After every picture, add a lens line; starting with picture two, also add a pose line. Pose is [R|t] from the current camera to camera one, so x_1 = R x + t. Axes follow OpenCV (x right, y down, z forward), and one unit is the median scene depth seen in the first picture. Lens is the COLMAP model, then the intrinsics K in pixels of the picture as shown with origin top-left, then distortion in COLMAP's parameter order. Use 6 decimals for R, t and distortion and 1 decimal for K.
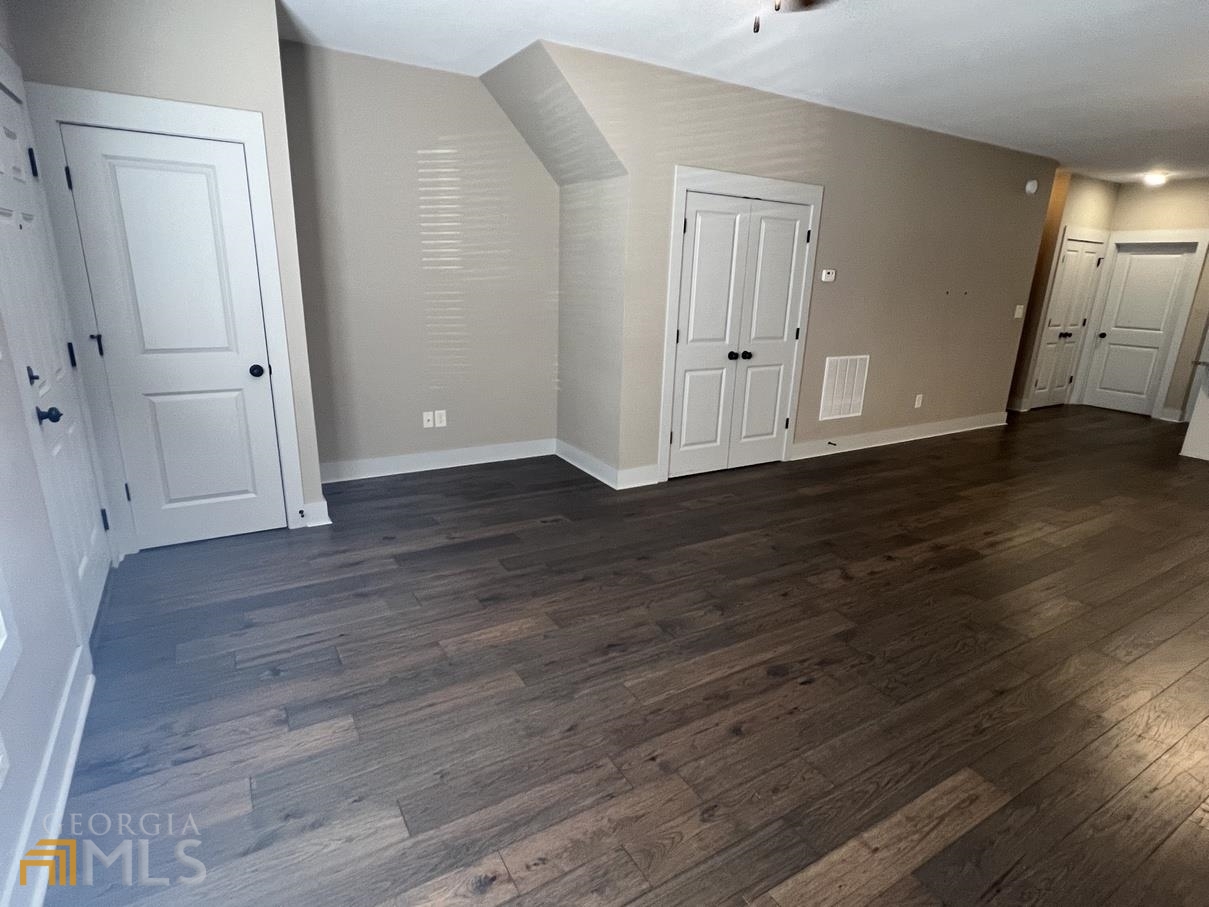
lens RADIAL K [[652.4, 0, 604.5], [0, 652.4, 453.5], [0, 0, 1]] dist [-0.001770, -0.000429]
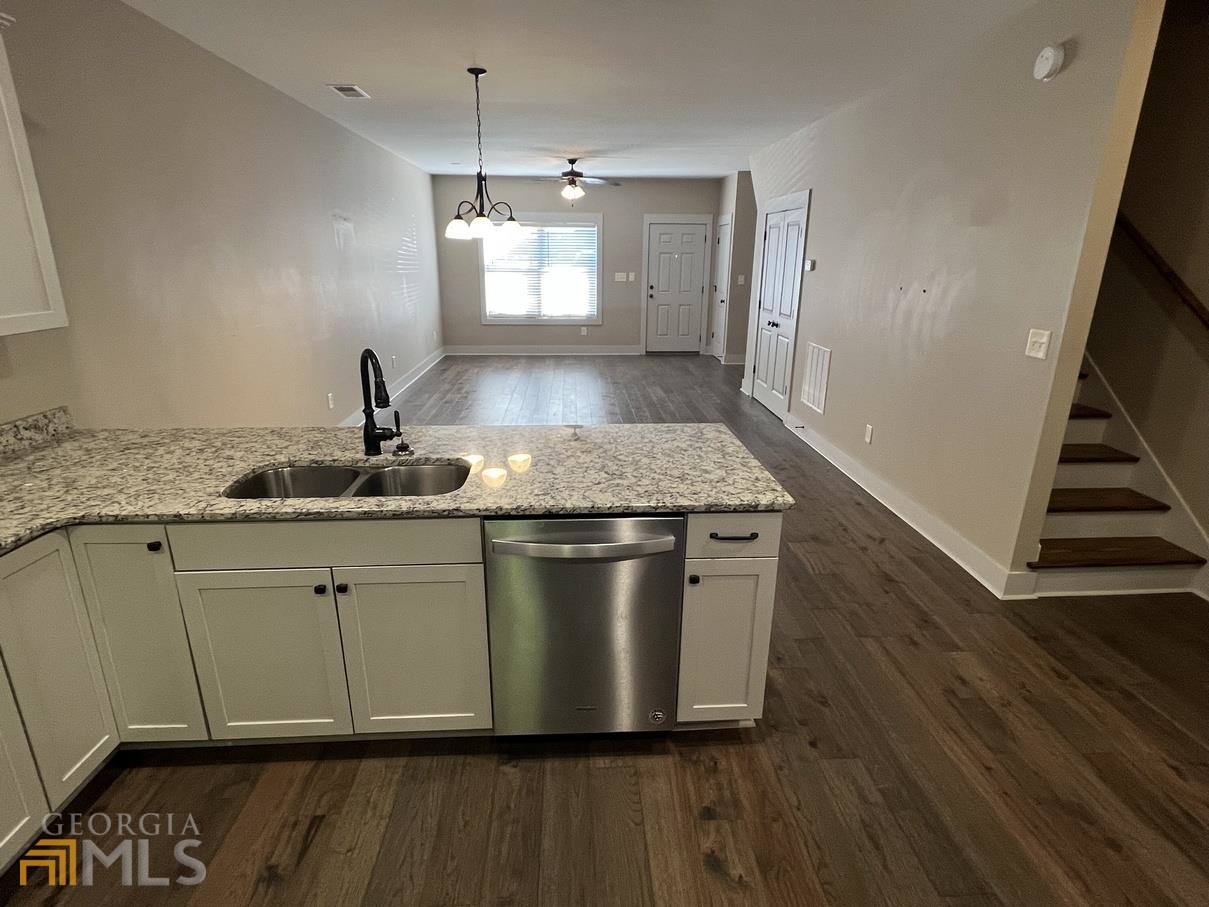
lens RADIAL K [[637.9, 0, 604.5], [0, 637.9, 453.5], [0, 0, 1]] dist [-0.003027, -0.000958]
pose [[-0.472101, 0.222501, -0.853003, 1.784741], [-0.271808, 0.883739, 0.380953, -0.364599], [0.838594, 0.411702, -0.356737, 1.452327]]
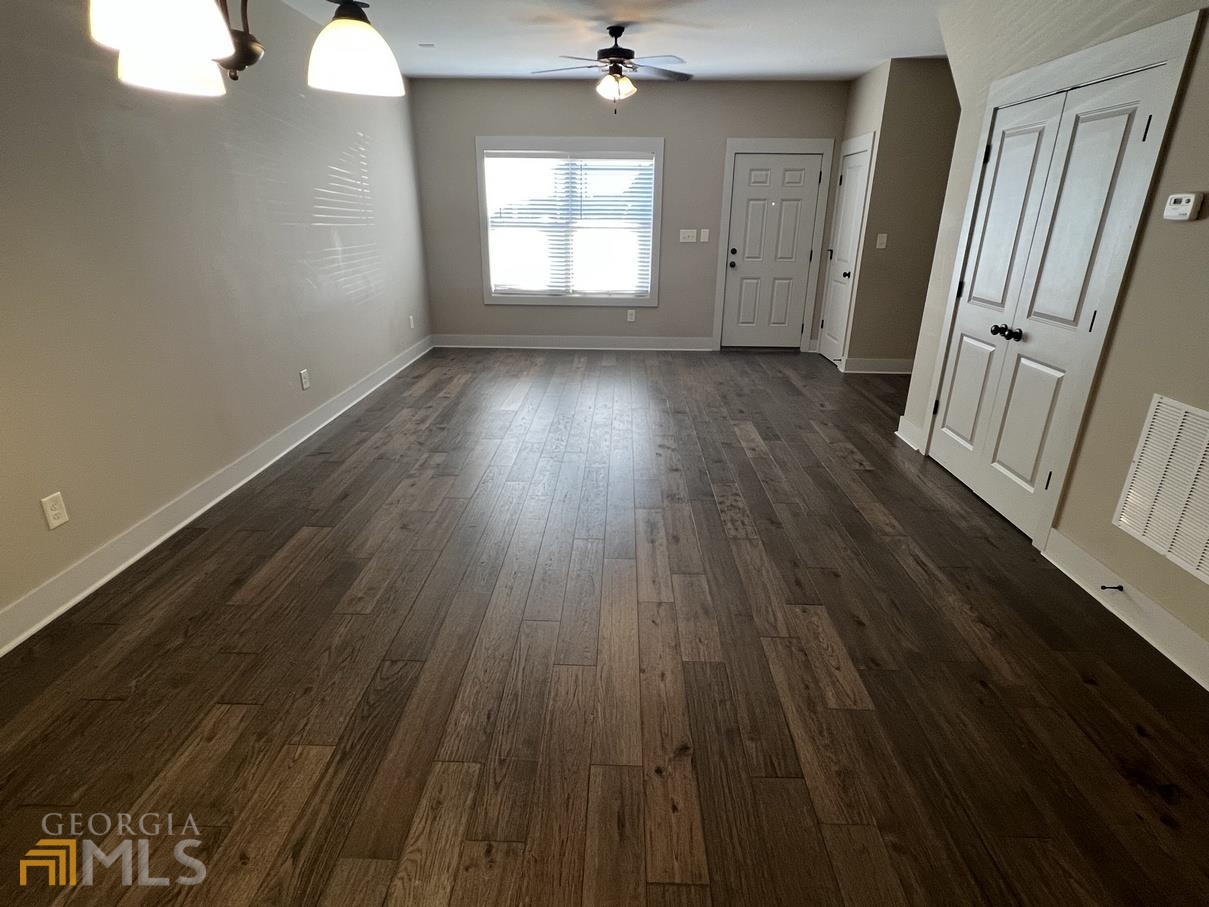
lens RADIAL K [[637.9, 0, 604.5], [0, 637.9, 453.5], [0, 0, 1]] dist [-0.003027, -0.000958]
pose [[-0.540983, 0.256407, -0.800995, 1.123410], [-0.264677, 0.852098, 0.451526, -0.259144], [0.798300, 0.456273, -0.393106, 1.099637]]
